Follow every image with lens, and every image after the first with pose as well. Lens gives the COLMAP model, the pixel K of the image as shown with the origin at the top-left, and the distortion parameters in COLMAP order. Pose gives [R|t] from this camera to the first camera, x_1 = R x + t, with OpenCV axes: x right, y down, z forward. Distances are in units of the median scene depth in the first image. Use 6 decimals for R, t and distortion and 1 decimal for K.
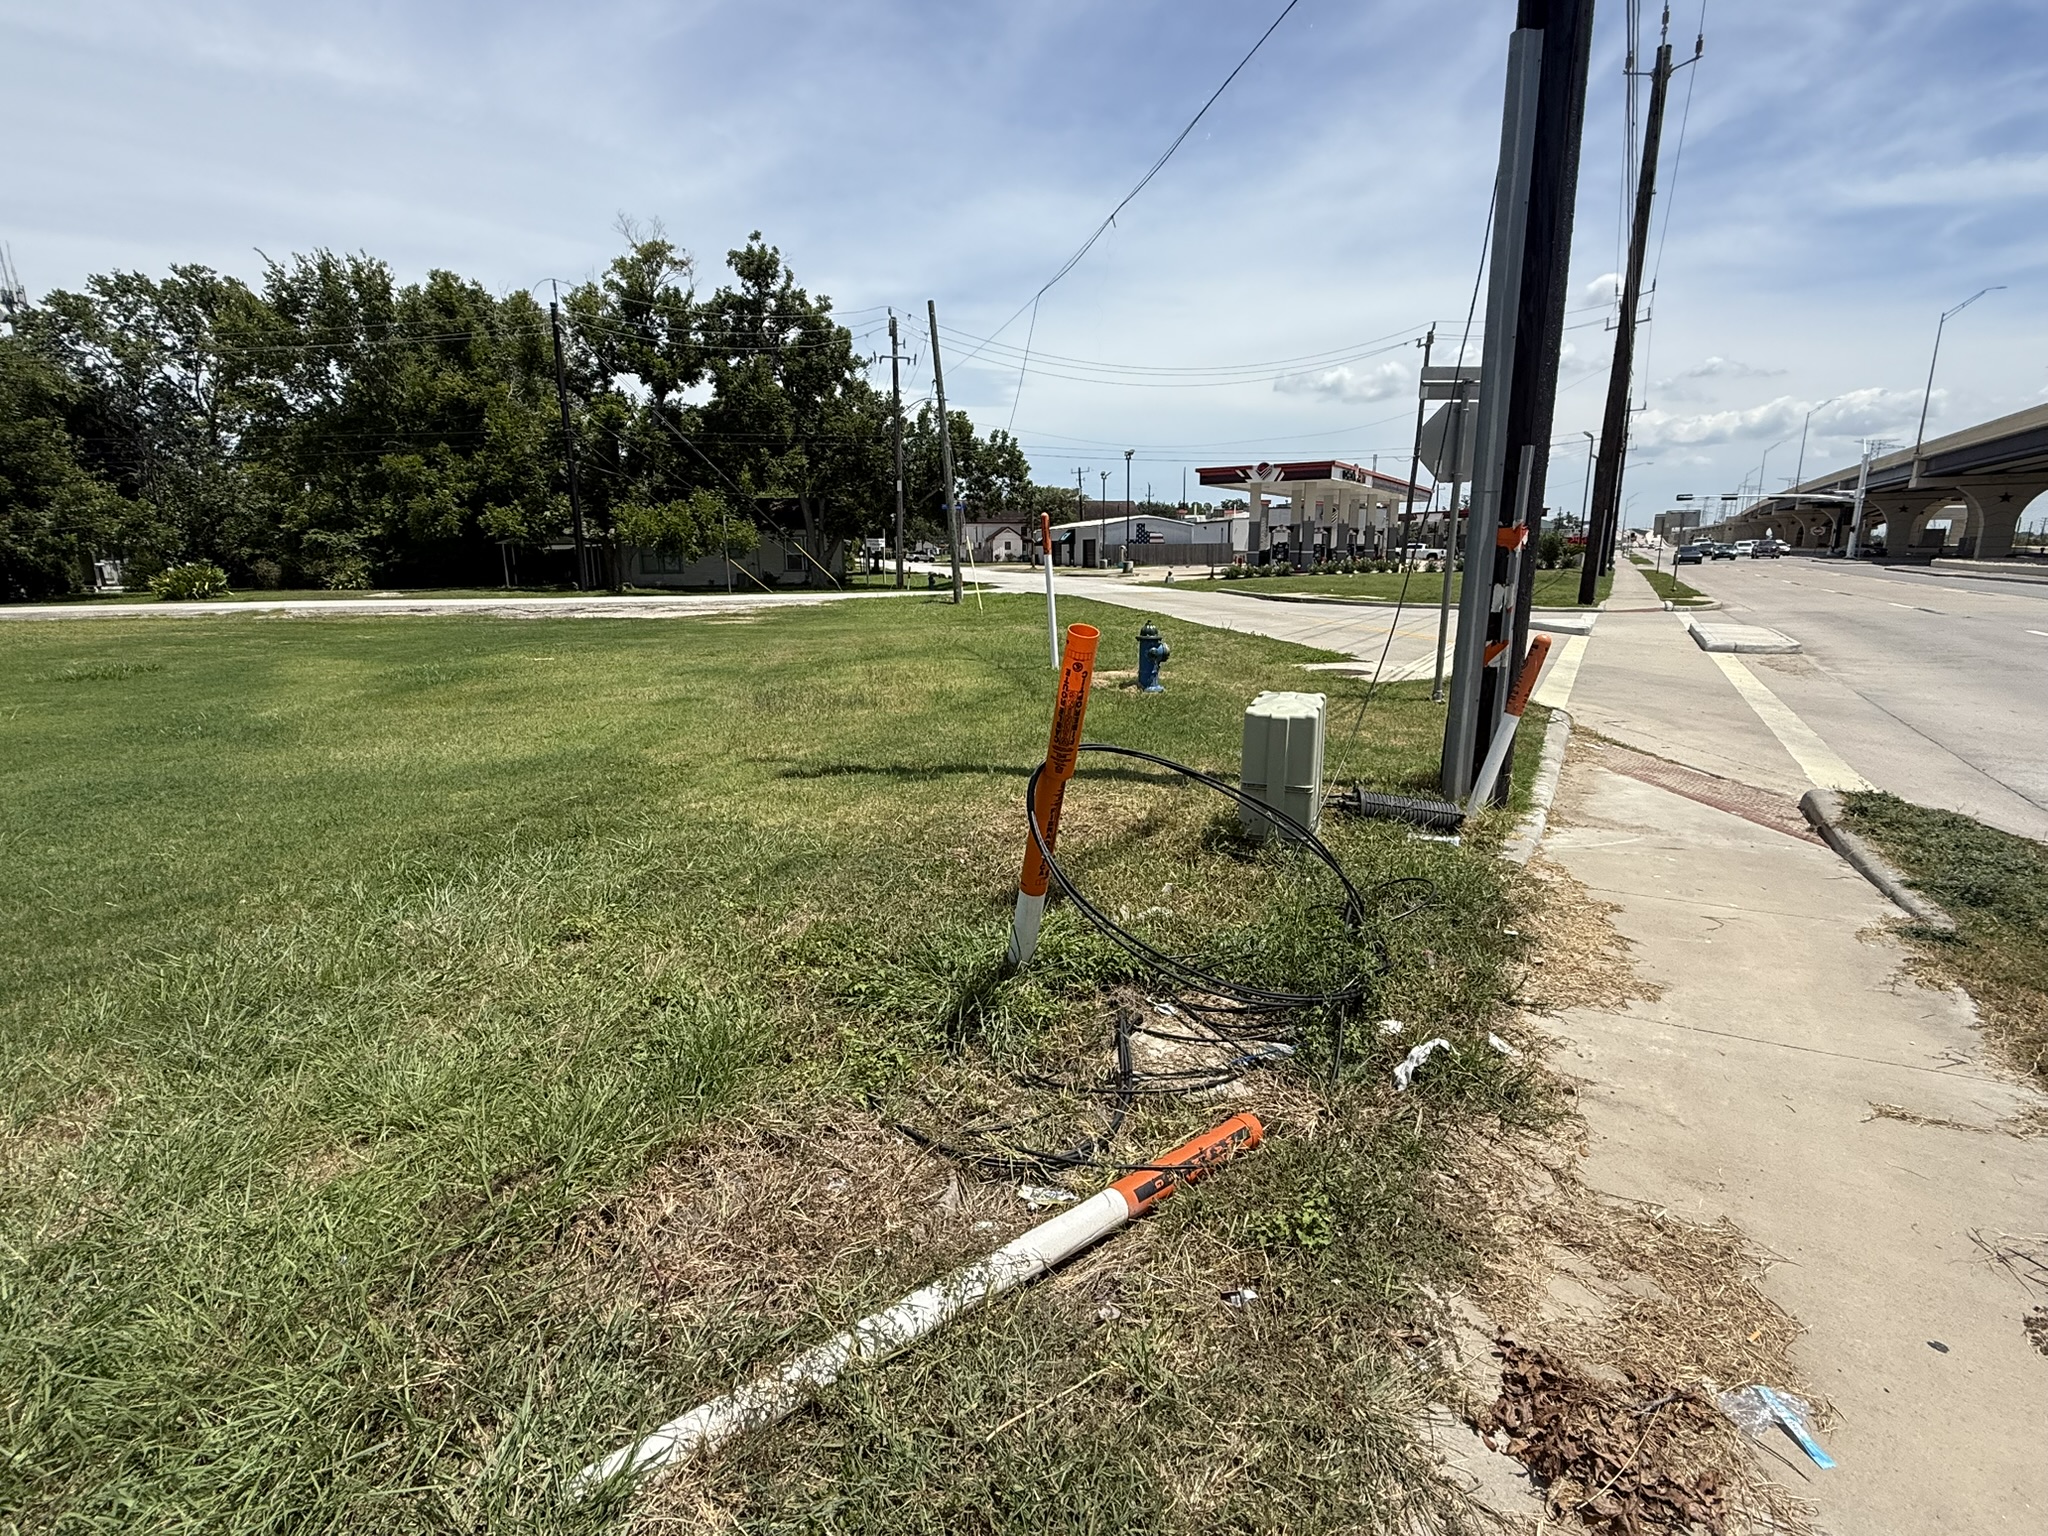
lens RADIAL K [[1000.8, 0, 1014.7], [0, 1000.8, 766.3], [0, 0, 1]] dist [0.000172, 0.000300]
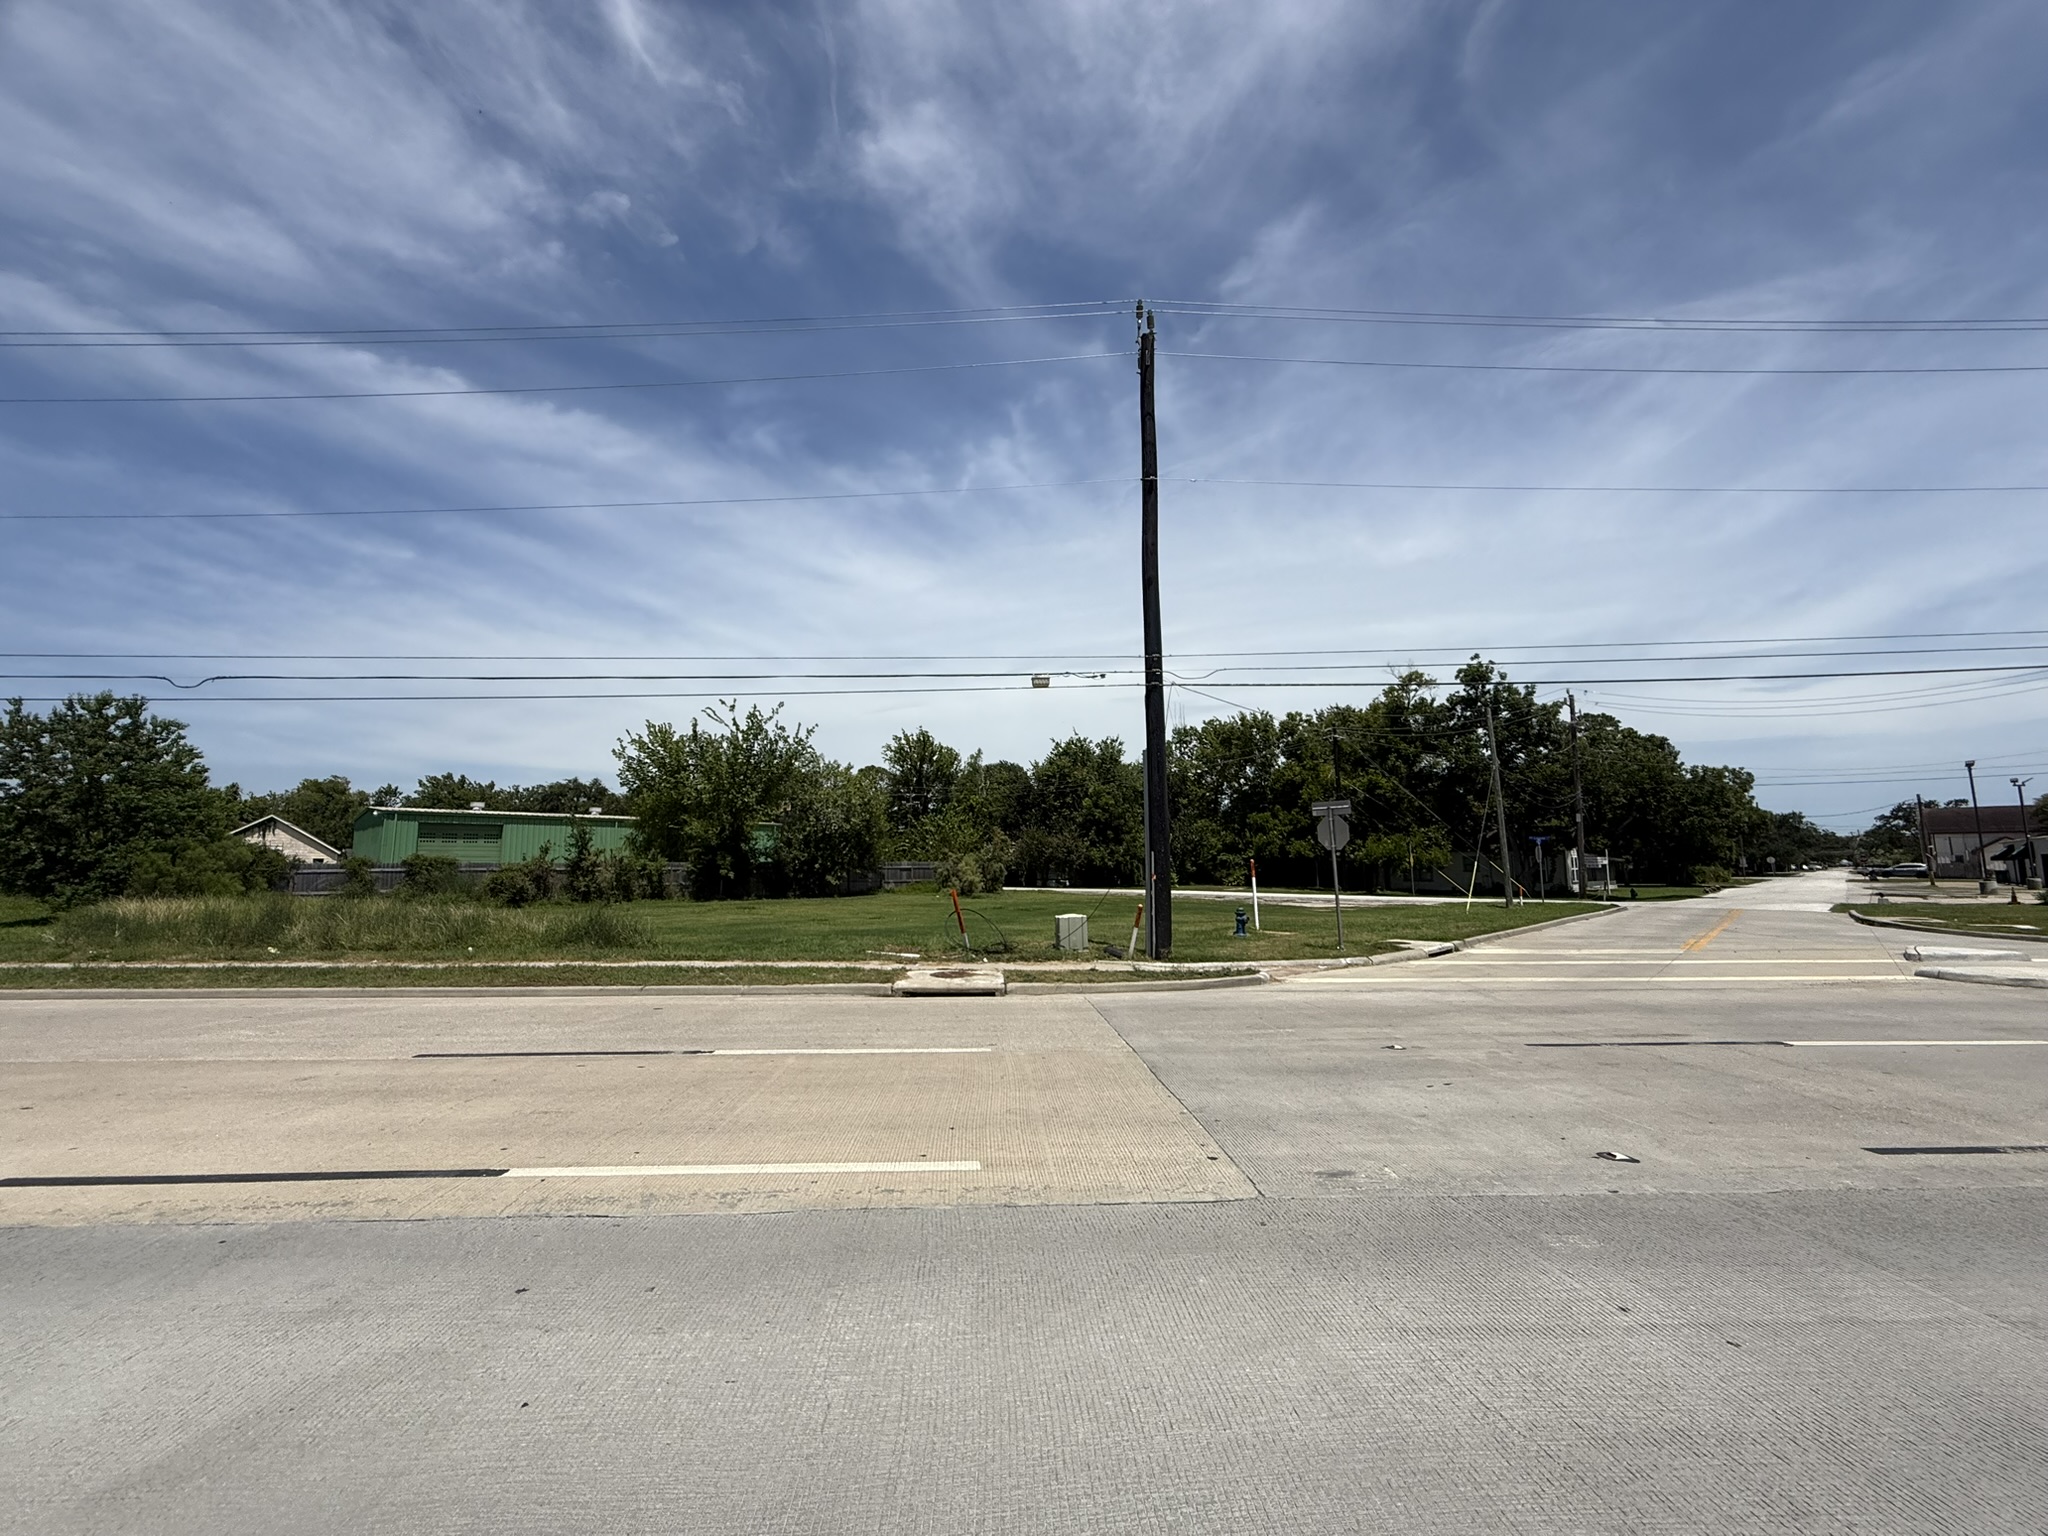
lens RADIAL K [[814.9, 0, 1013.1], [0, 814.9, 769.5], [0, 0, 1]] dist [0.000696, 0.000005]
pose [[0.547167, -0.088887, -0.832291, 0.346485], [-0.179044, 0.958902, -0.220116, 0.015633], [0.817650, 0.269456, 0.508765, -0.121661]]
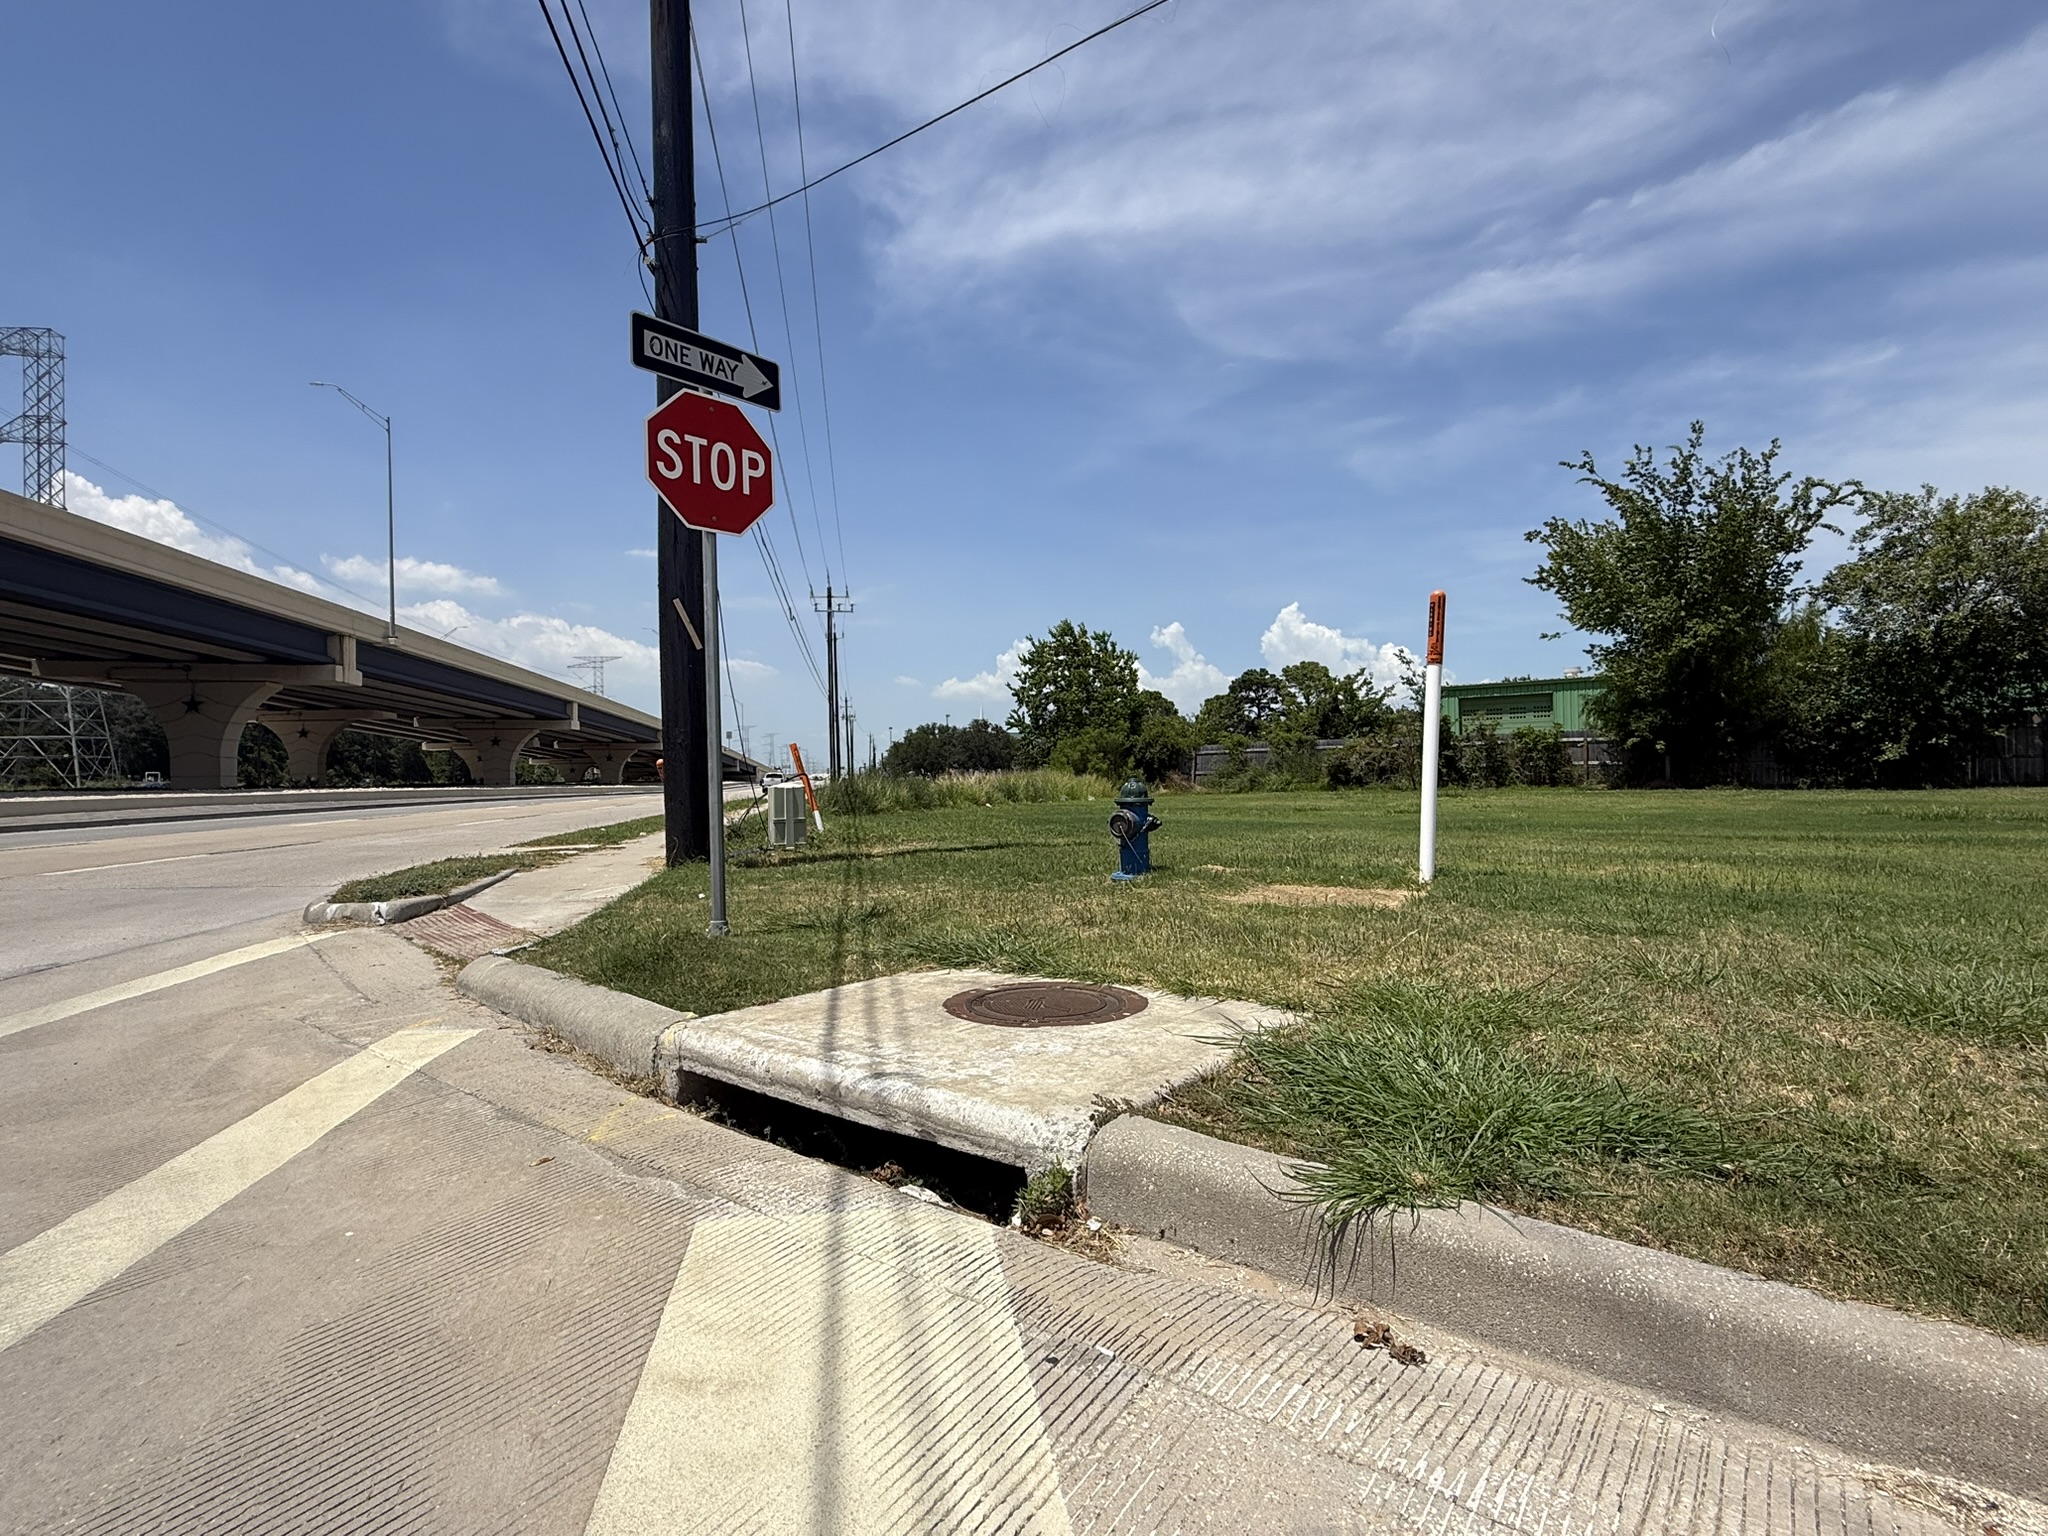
lens RADIAL K [[996.8, 0, 1017.5], [0, 996.8, 773.7], [0, 0, 1]] dist [-0.000490, 0.000726]
pose [[-0.765736, 0.020731, -0.642821, 0.148501], [-0.111759, 0.979986, 0.164733, -0.058540], [0.633371, 0.197983, -0.748093, 0.339436]]
